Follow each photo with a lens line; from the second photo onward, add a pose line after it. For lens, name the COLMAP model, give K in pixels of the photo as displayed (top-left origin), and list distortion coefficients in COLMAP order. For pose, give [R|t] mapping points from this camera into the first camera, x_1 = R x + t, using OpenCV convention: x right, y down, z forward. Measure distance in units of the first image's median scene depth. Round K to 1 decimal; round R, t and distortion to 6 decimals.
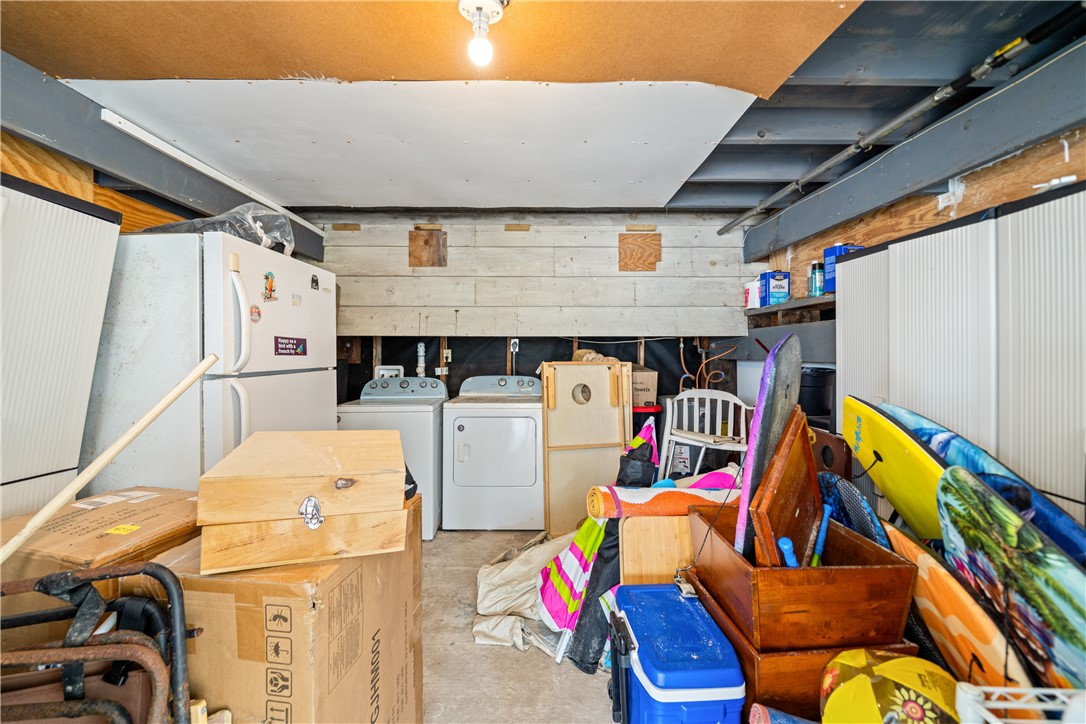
lens RADIAL K [[390.4, 0, 543.5], [0, 390.4, 364.9], [0, 0, 1]] dist [-0.000280, -0.000016]
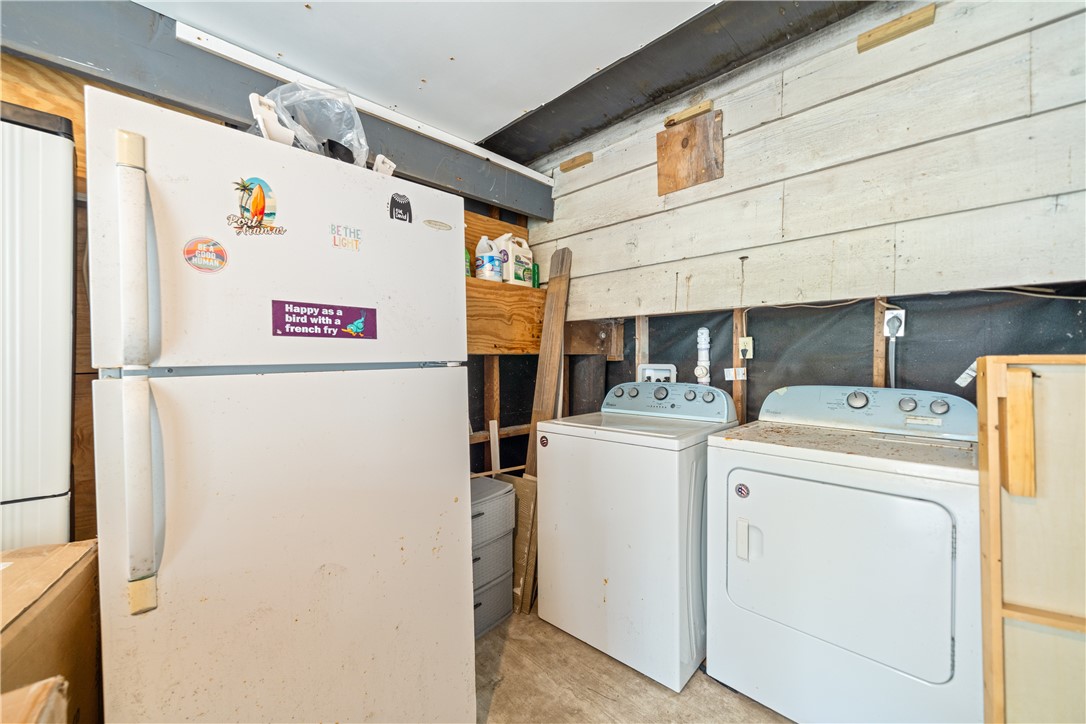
lens RADIAL K [[424.2, 0, 543.0], [0, 424.2, 362.0], [0, 0, 1]] dist [-0.000345, -0.000157]
pose [[0.700255, 0.005375, -0.713873, -0.006912], [-0.011990, 0.999919, -0.004233, 0.004776], [0.713792, 0.011523, 0.700263, 0.431784]]
